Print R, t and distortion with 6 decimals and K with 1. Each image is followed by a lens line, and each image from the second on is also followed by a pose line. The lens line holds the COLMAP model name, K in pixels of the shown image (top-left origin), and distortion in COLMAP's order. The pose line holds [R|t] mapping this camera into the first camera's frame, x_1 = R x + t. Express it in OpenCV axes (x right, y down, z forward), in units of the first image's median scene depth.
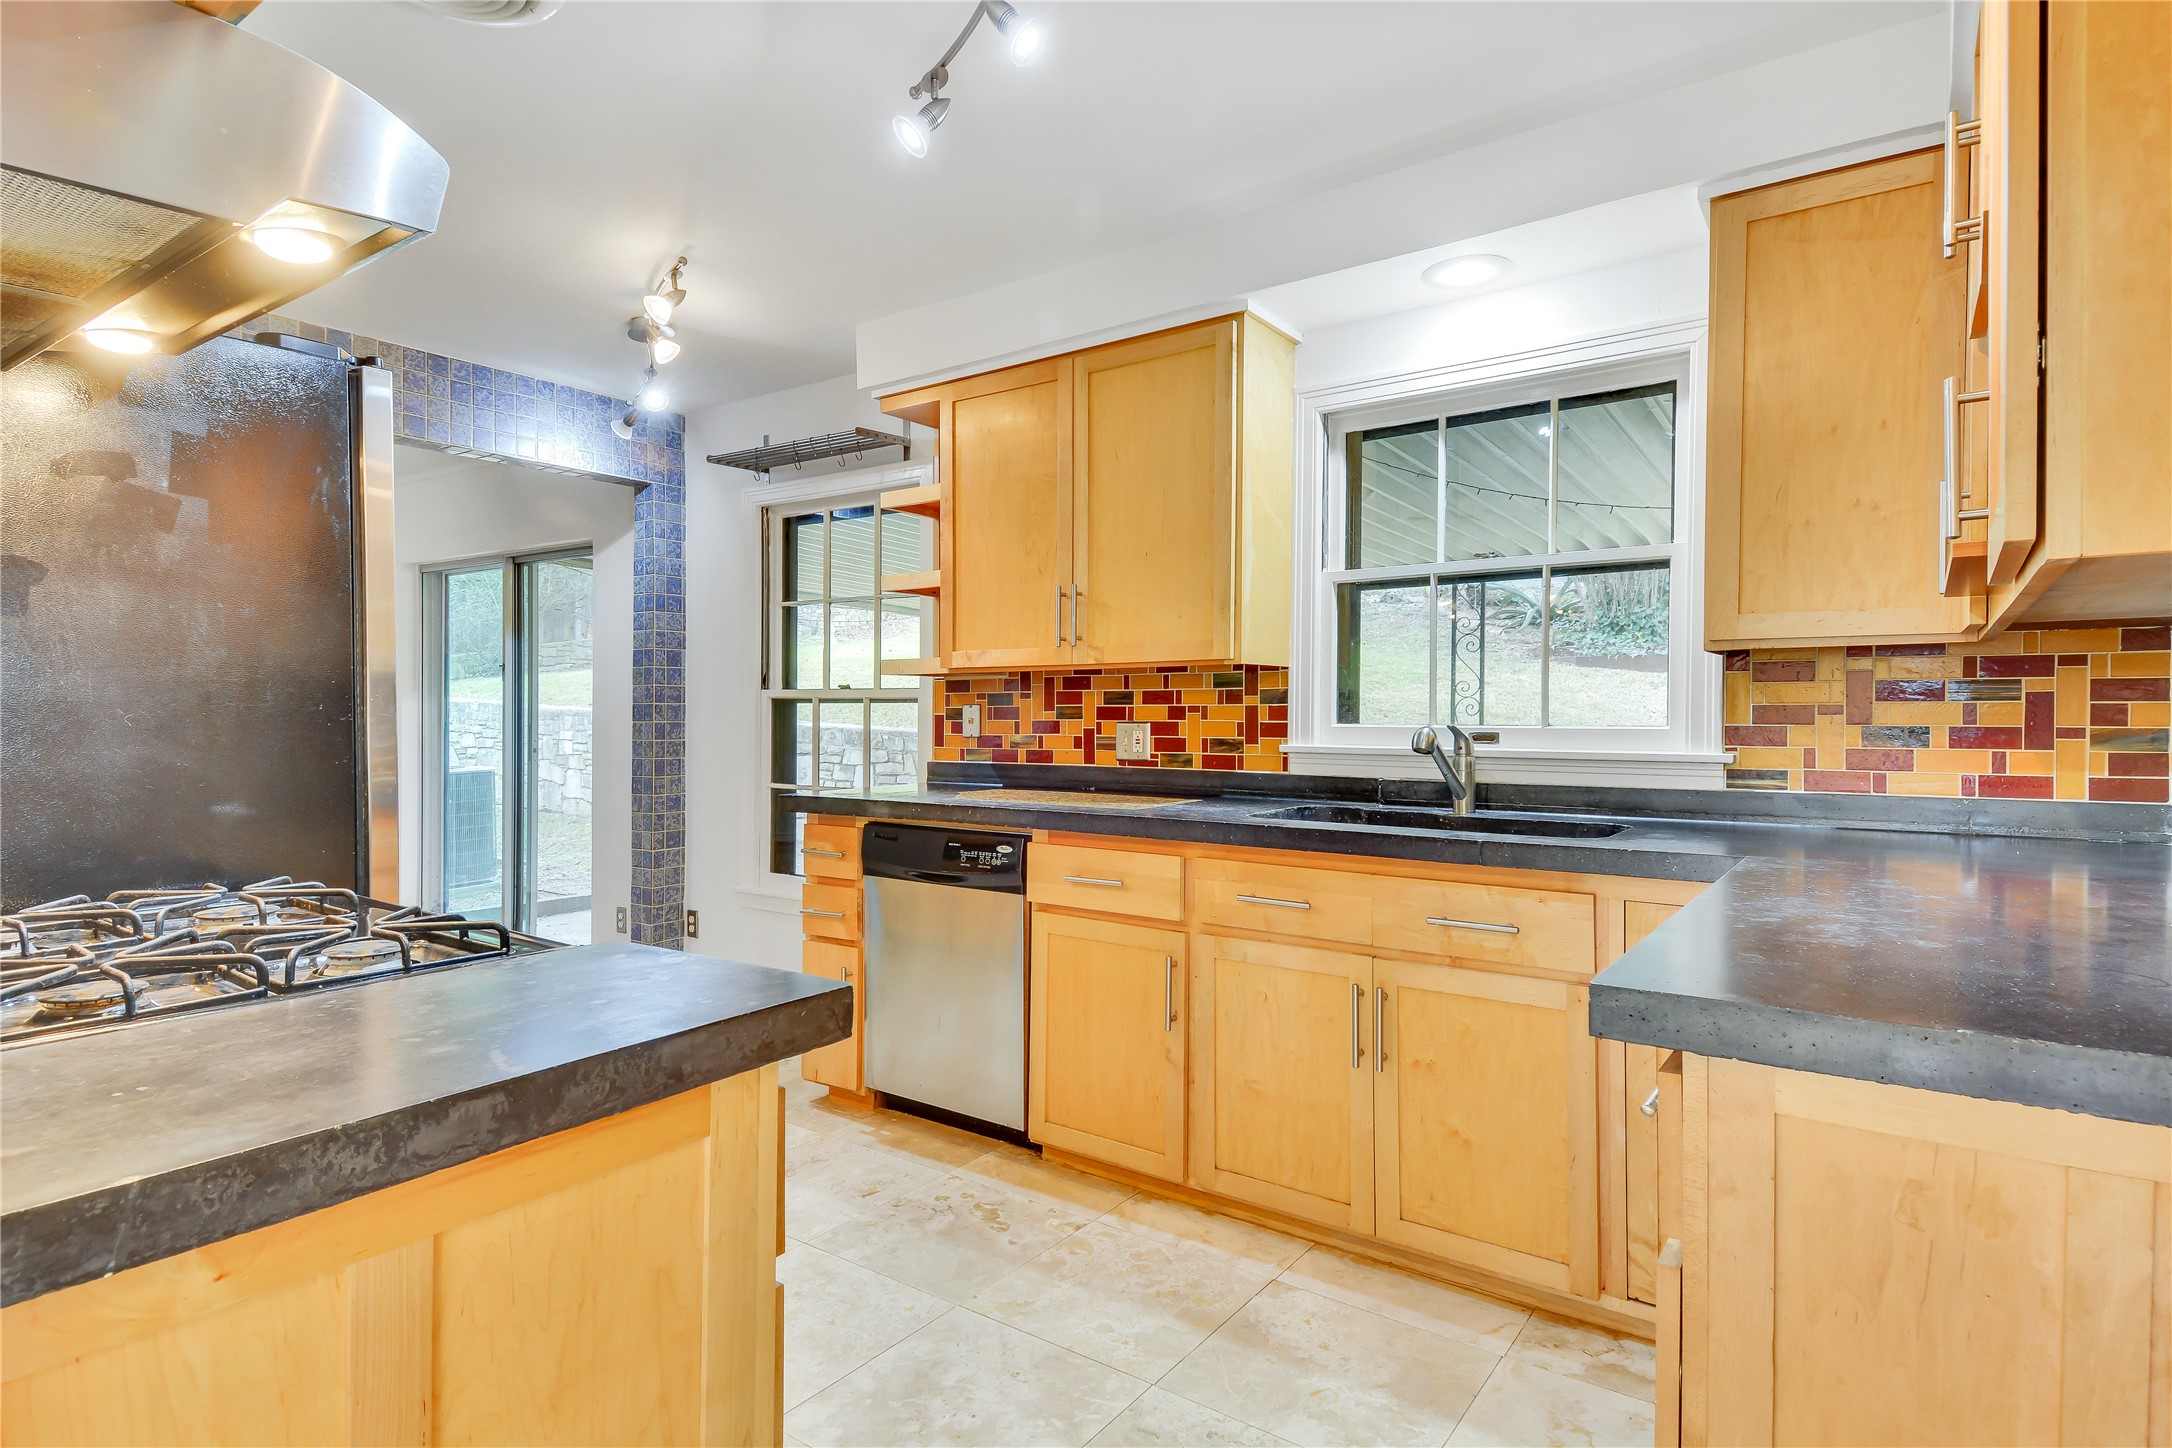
lens RADIAL K [[1121.9, 0, 1081.1], [0, 1121.9, 720.5], [0, 0, 1]] dist [0.078994, -0.053147]
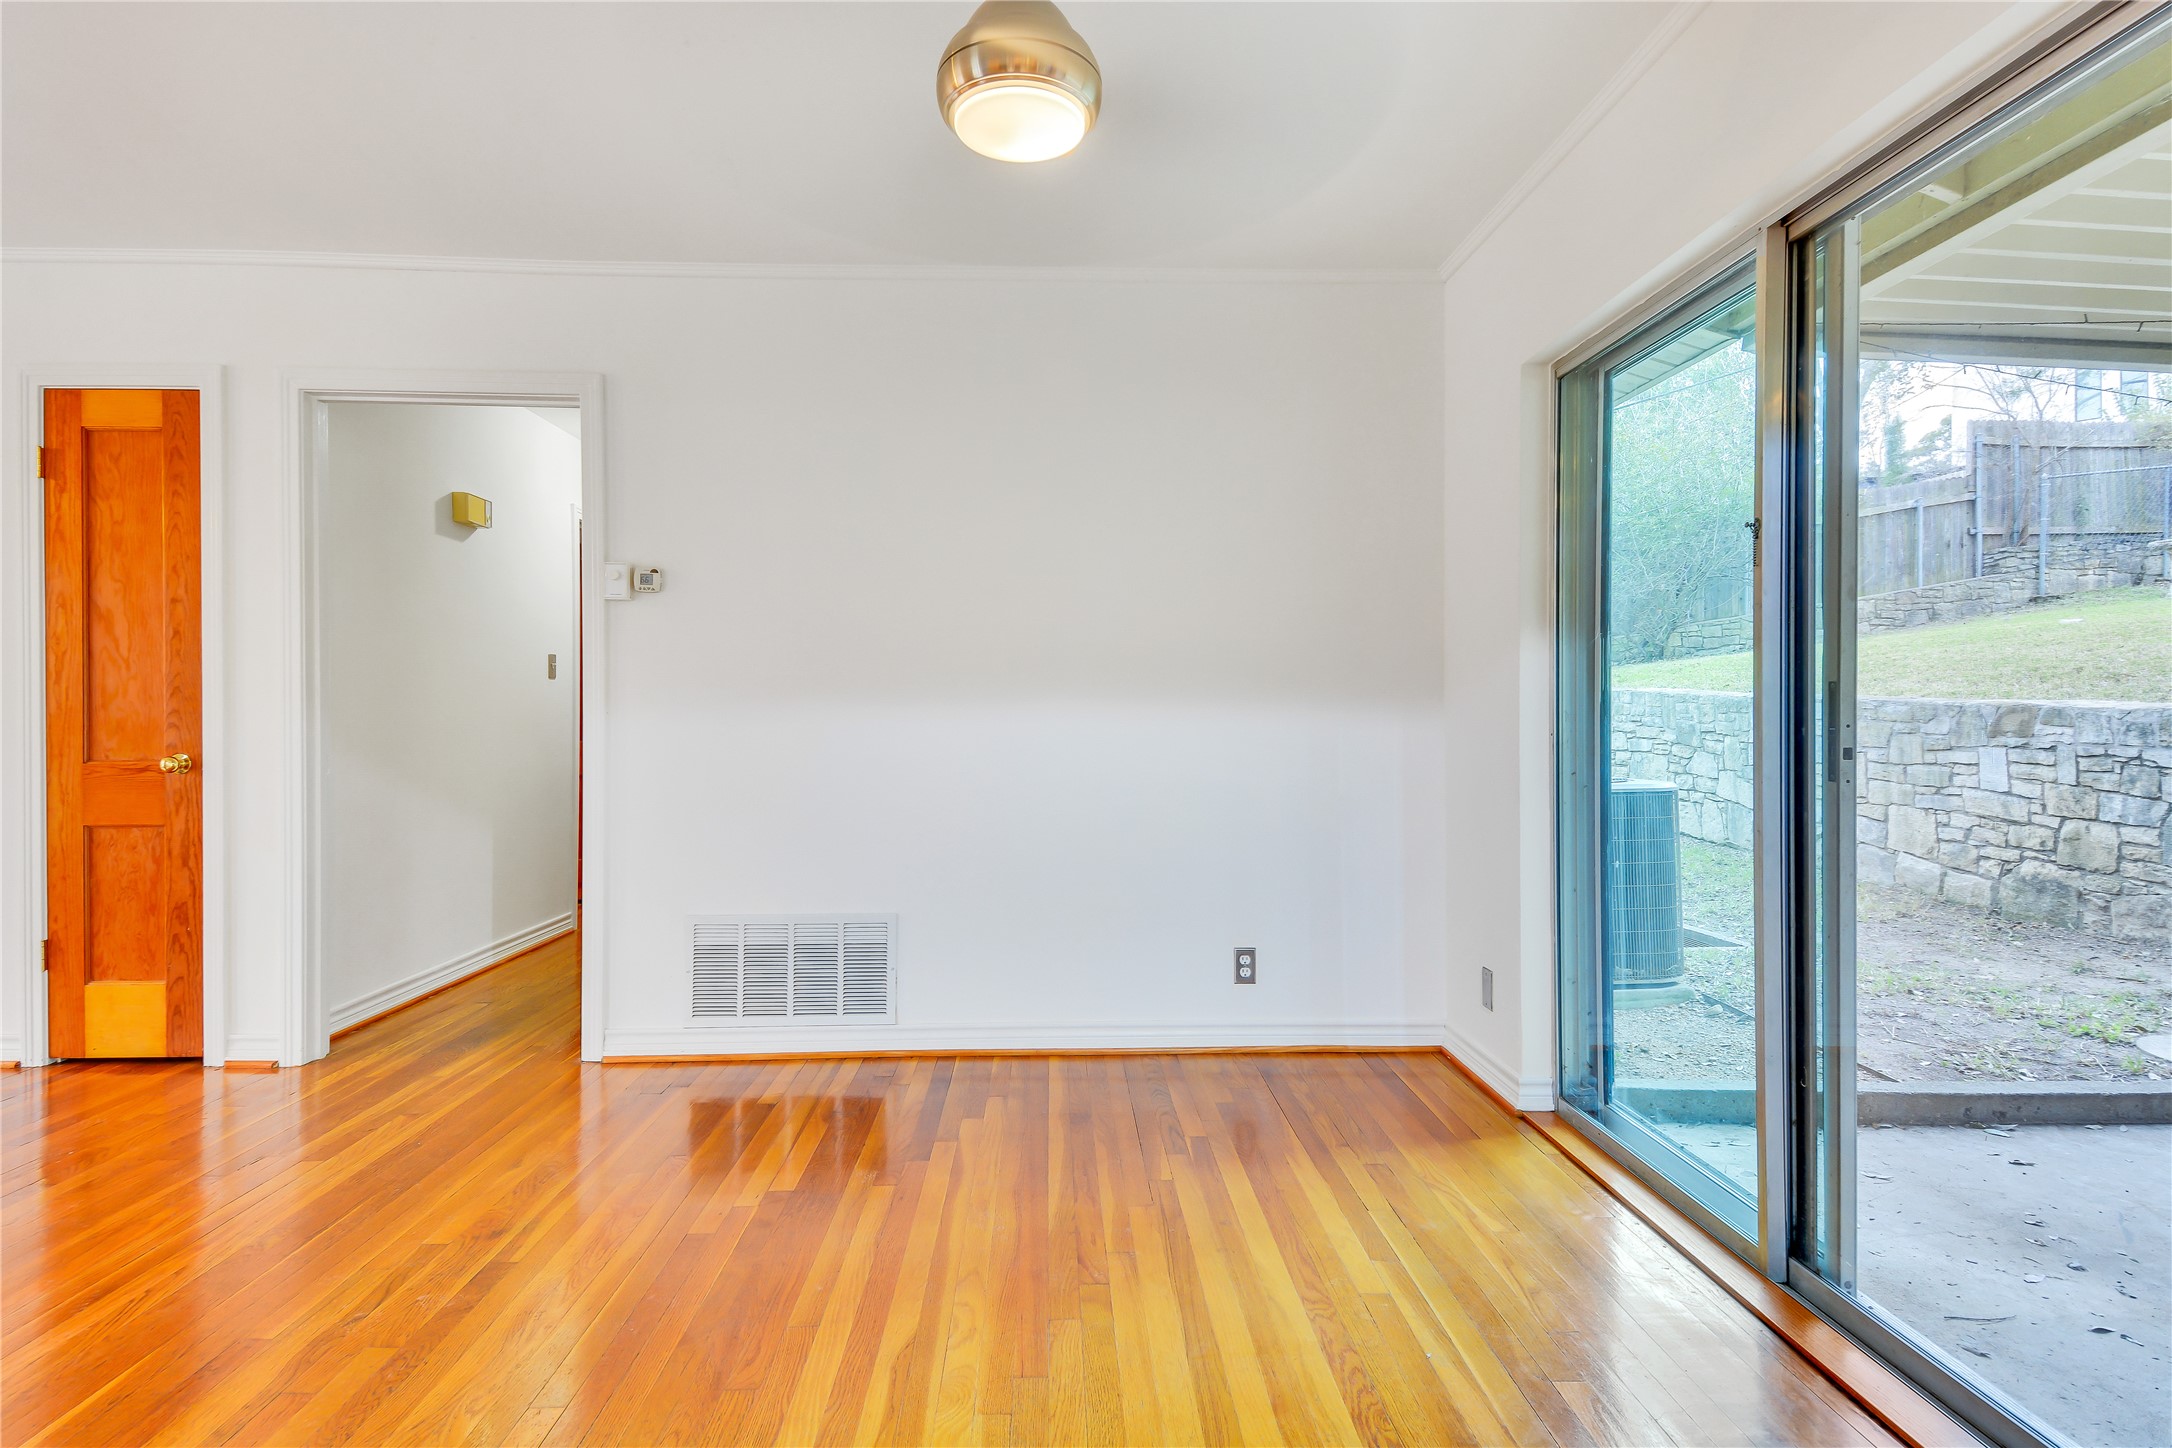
lens RADIAL K [[1121.9, 0, 1081.1], [0, 1121.9, 720.5], [0, 0, 1]] dist [0.078994, -0.053147]
pose [[0.604710, -0.004729, -0.796432, -0.315248], [-0.000683, 0.999979, -0.006456, 0.017819], [0.796445, 0.004448, 0.604694, 0.551000]]
